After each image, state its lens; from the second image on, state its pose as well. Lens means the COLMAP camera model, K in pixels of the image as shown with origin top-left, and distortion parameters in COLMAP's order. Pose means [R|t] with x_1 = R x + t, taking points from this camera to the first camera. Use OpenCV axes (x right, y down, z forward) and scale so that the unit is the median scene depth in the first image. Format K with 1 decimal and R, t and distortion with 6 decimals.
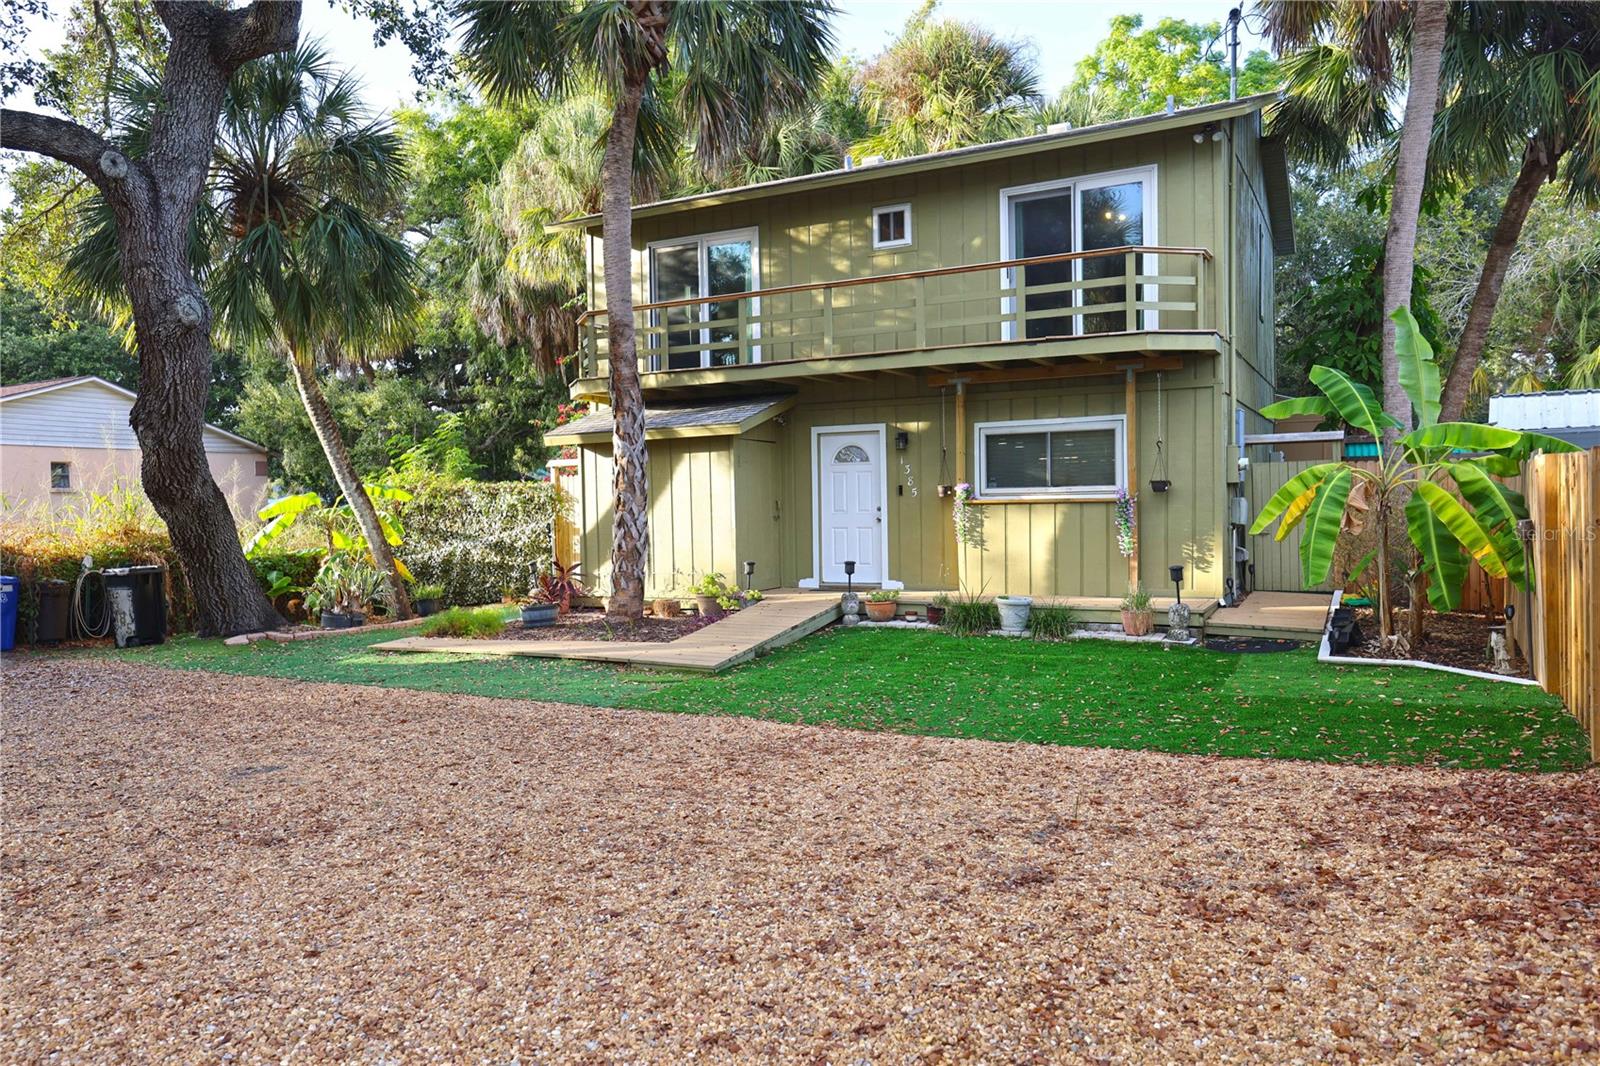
lens RADIAL K [[1113.5, 0, 800.0], [0, 1113.5, 533.0], [0, 0, 1]] dist [-0.001406, 0.032475]
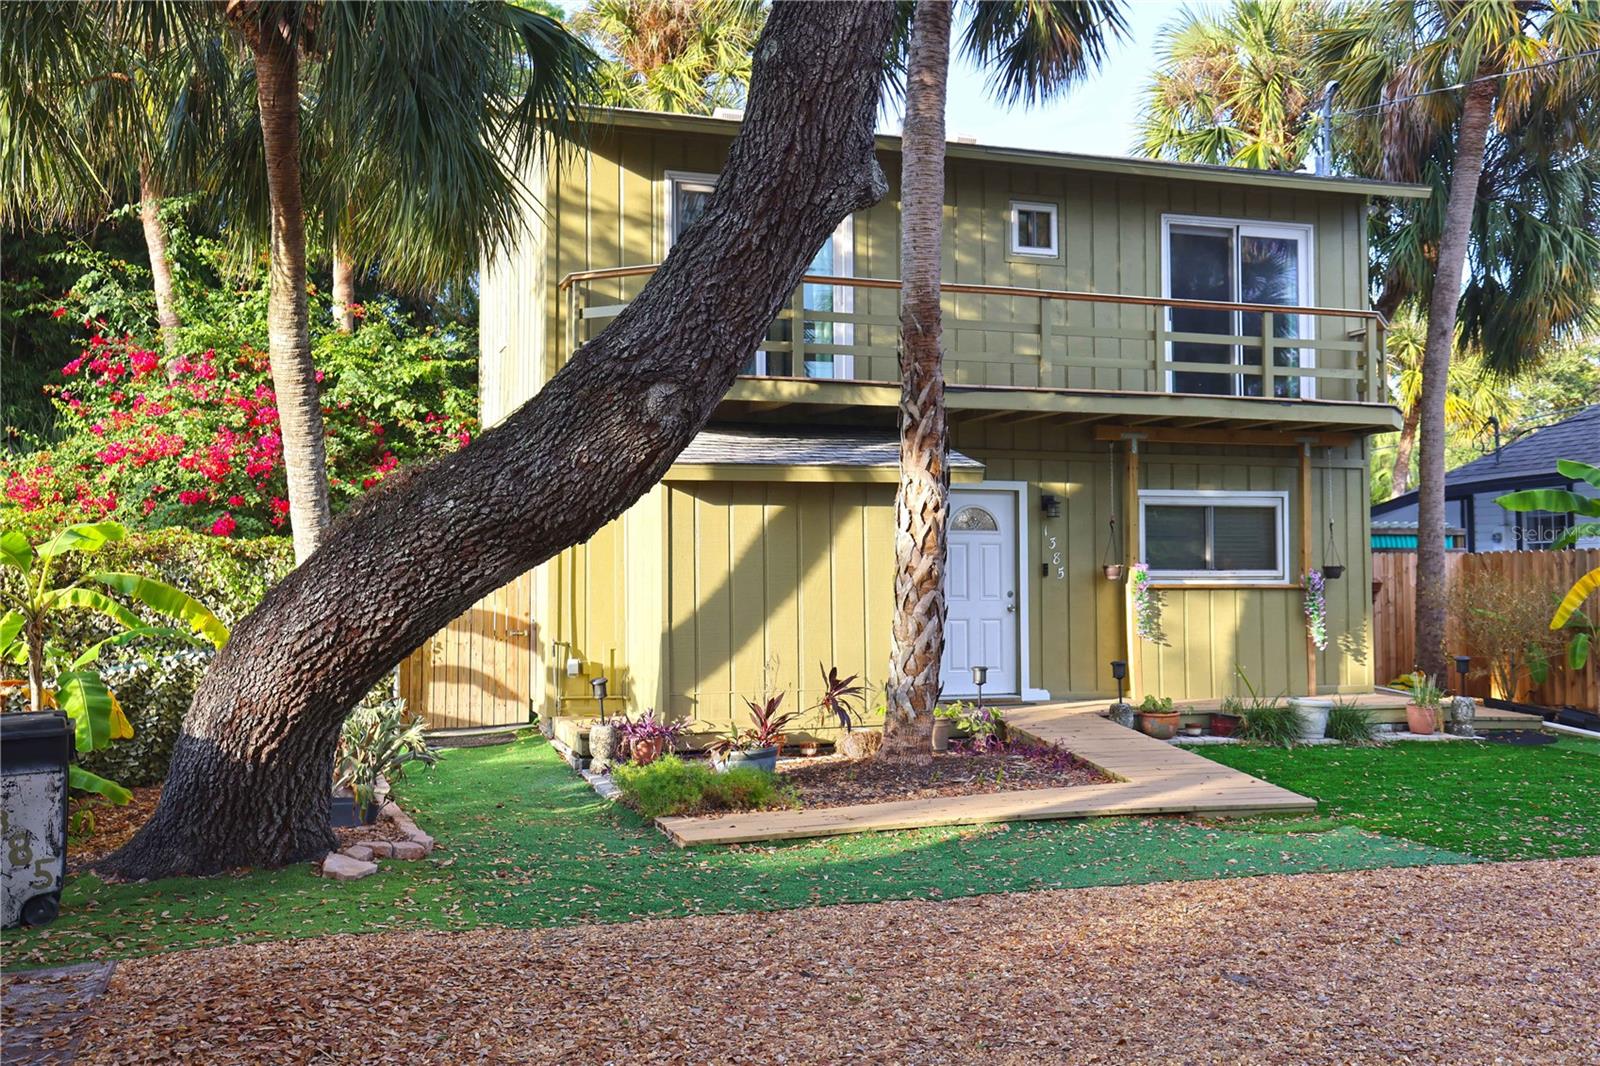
lens RADIAL K [[1499.6, 0, 800.0], [0, 1499.6, 533.0], [0, 0, 1]] dist [-0.001816, 0.147659]
pose [[0.691684, 0.041405, 0.721013, -0.806314], [0.009565, 0.997742, -0.066472, 0.003429], [-0.722137, 0.052873, 0.689726, 0.427460]]
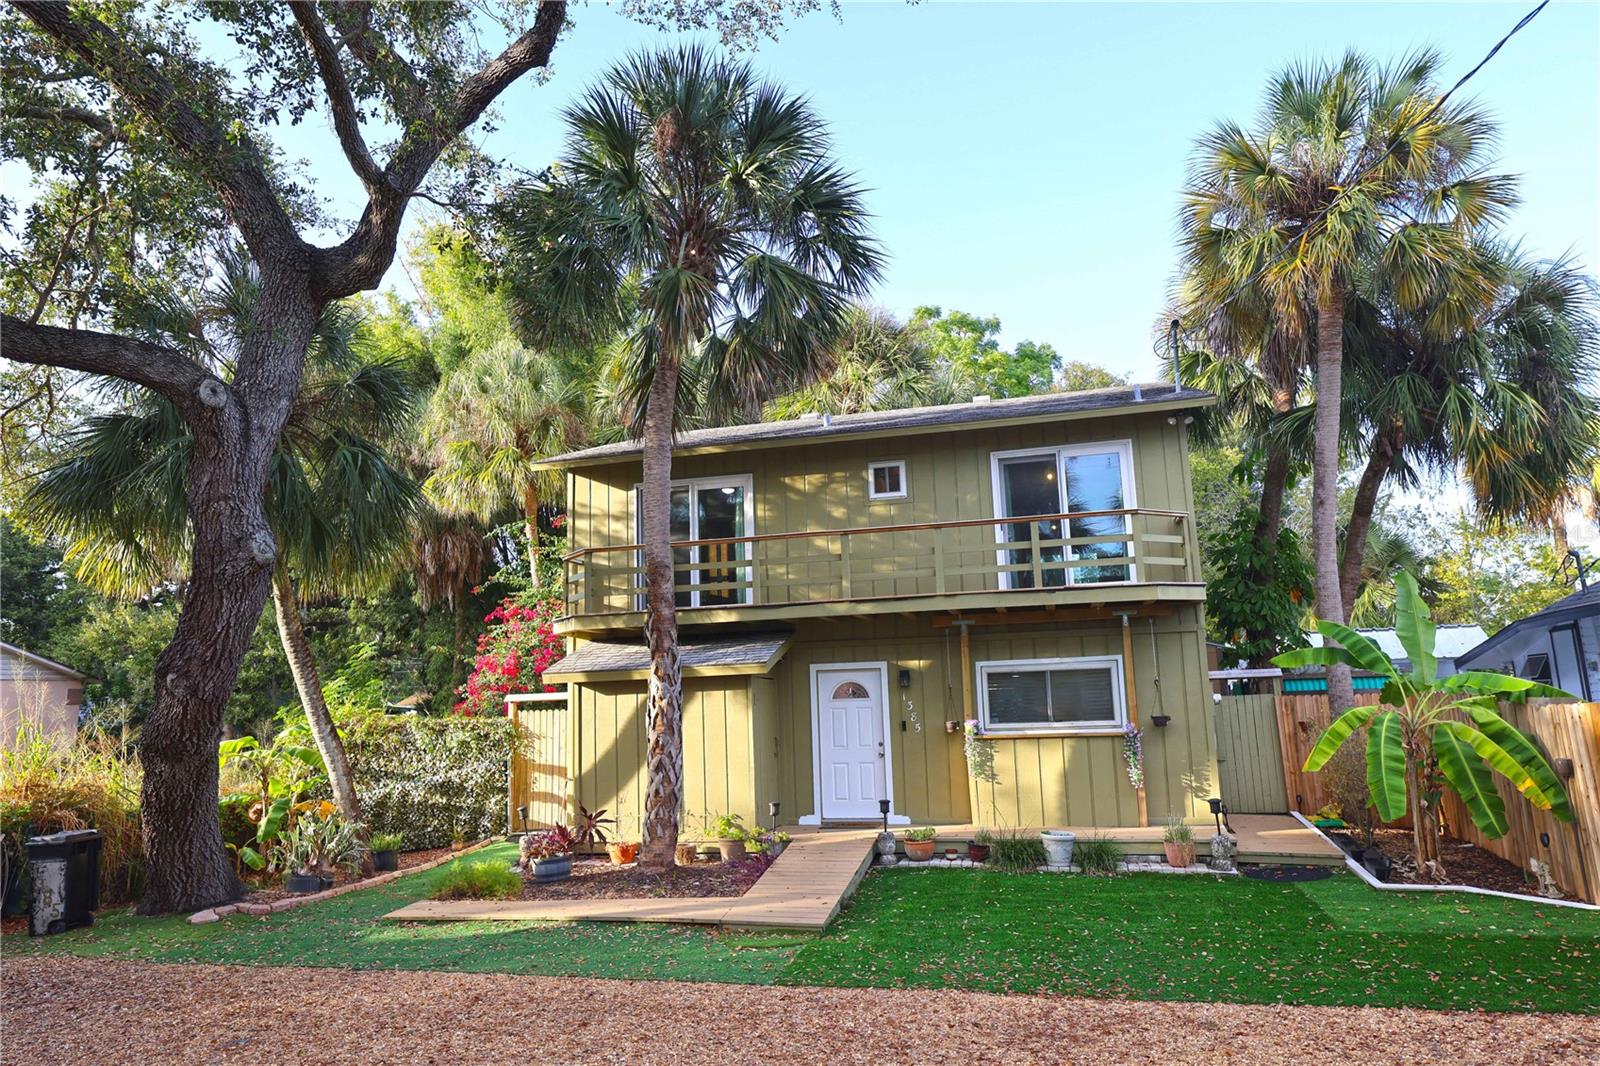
lens RADIAL K [[1026.8, 0, 795.1], [0, 1026.8, 534.7], [0, 0, 1]] dist [-0.021938, 0.044291]
pose [[0.972608, 0.027421, 0.230828, -0.245661], [0.018590, 0.980661, -0.194827, -0.029821], [-0.231707, 0.193782, 0.953289, 0.077457]]
